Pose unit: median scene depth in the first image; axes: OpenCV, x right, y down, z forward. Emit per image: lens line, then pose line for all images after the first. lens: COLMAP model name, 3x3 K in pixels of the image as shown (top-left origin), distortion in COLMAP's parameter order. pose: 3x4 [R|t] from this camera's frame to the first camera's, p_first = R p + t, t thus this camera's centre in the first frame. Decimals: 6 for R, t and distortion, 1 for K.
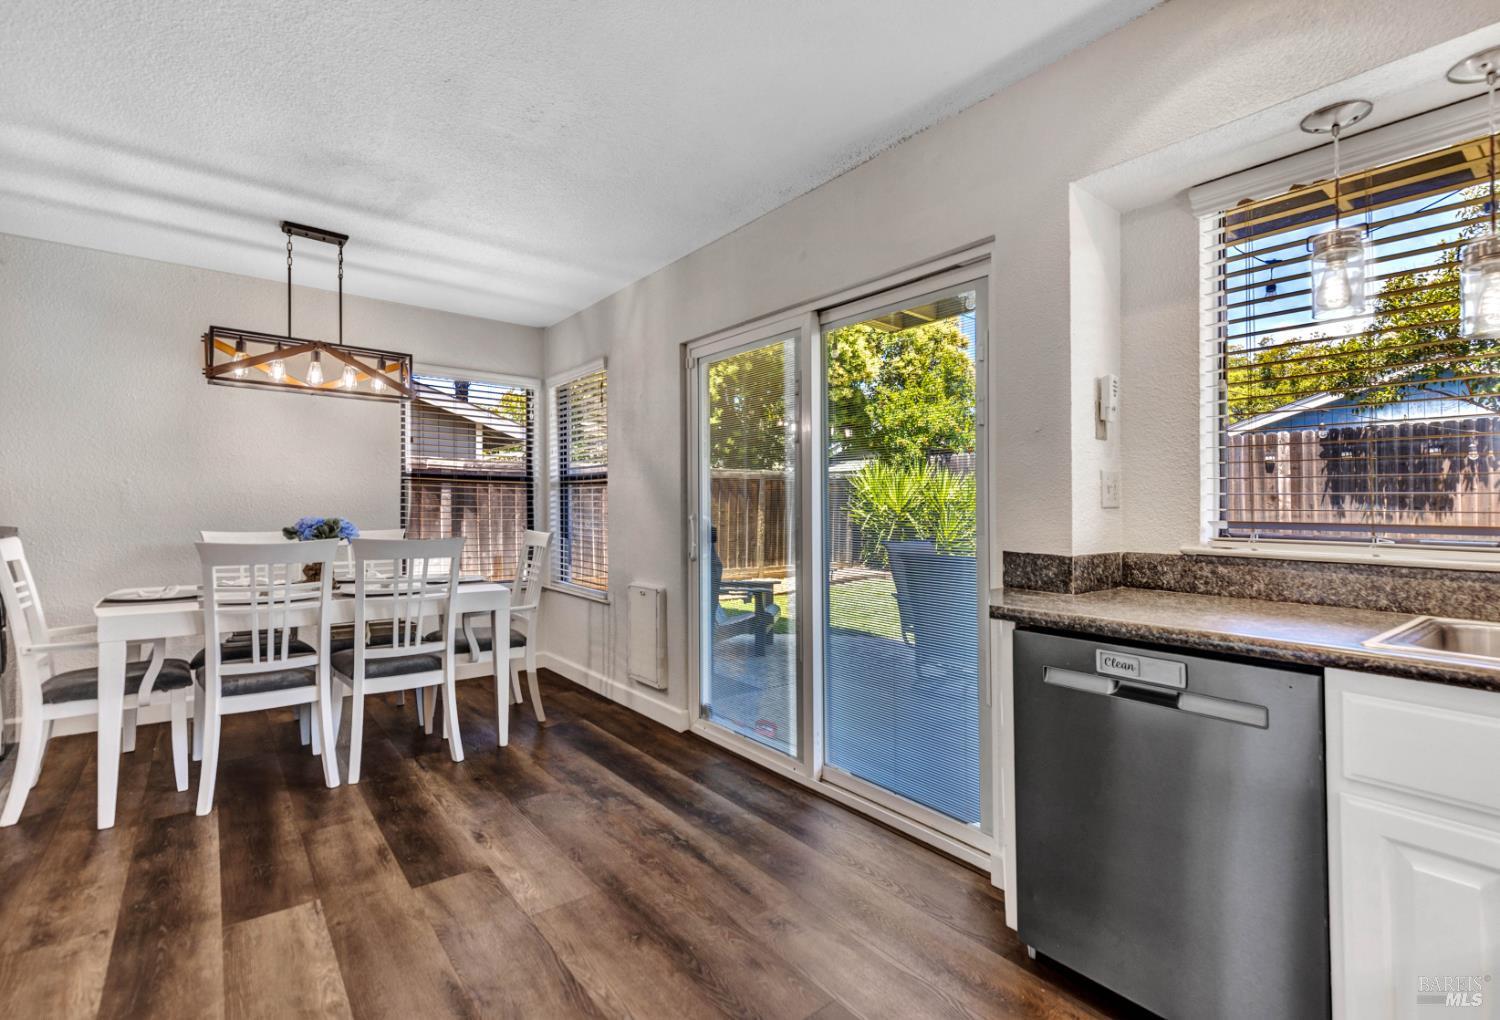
lens RADIAL K [[676.0, 0, 746.6], [0, 676.0, 491.4], [0, 0, 1]] dist [0.012912, -0.000091]
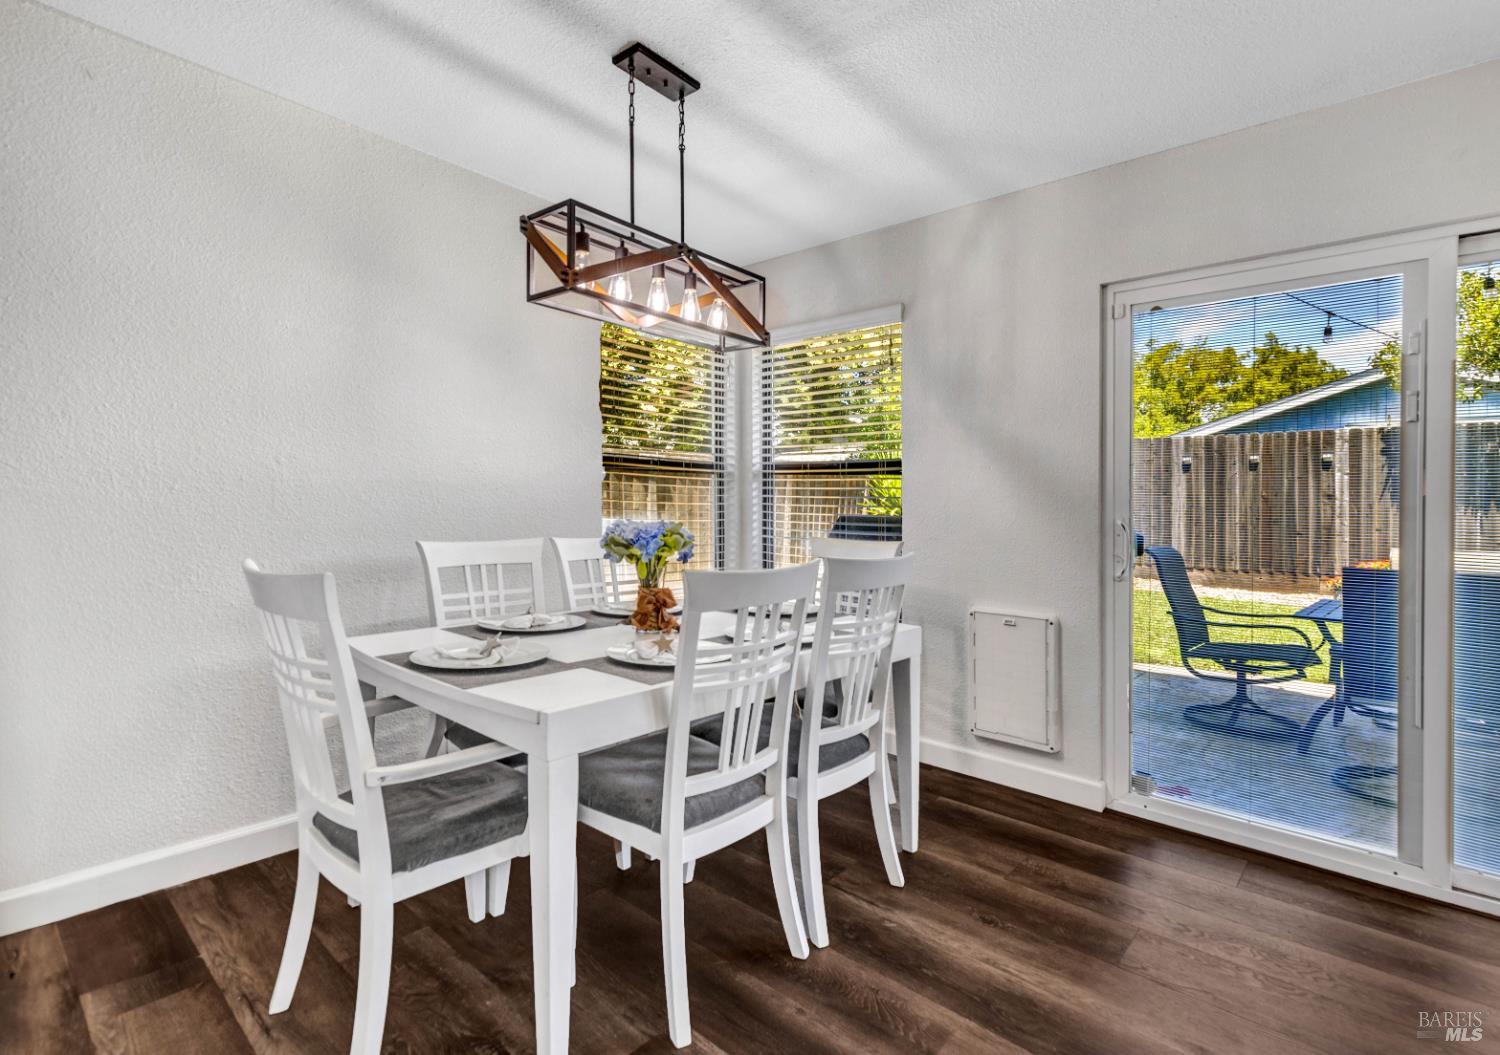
lens RADIAL K [[720.3, 0, 746.8], [0, 720.3, 500.1], [0, 0, 1]] dist [0.037979, -0.000106]
pose [[0.983721, 0.005986, 0.179602, -0.604330], [-0.009883, 0.999735, 0.020811, 0.002387], [-0.179429, -0.022247, 0.983519, 0.281537]]
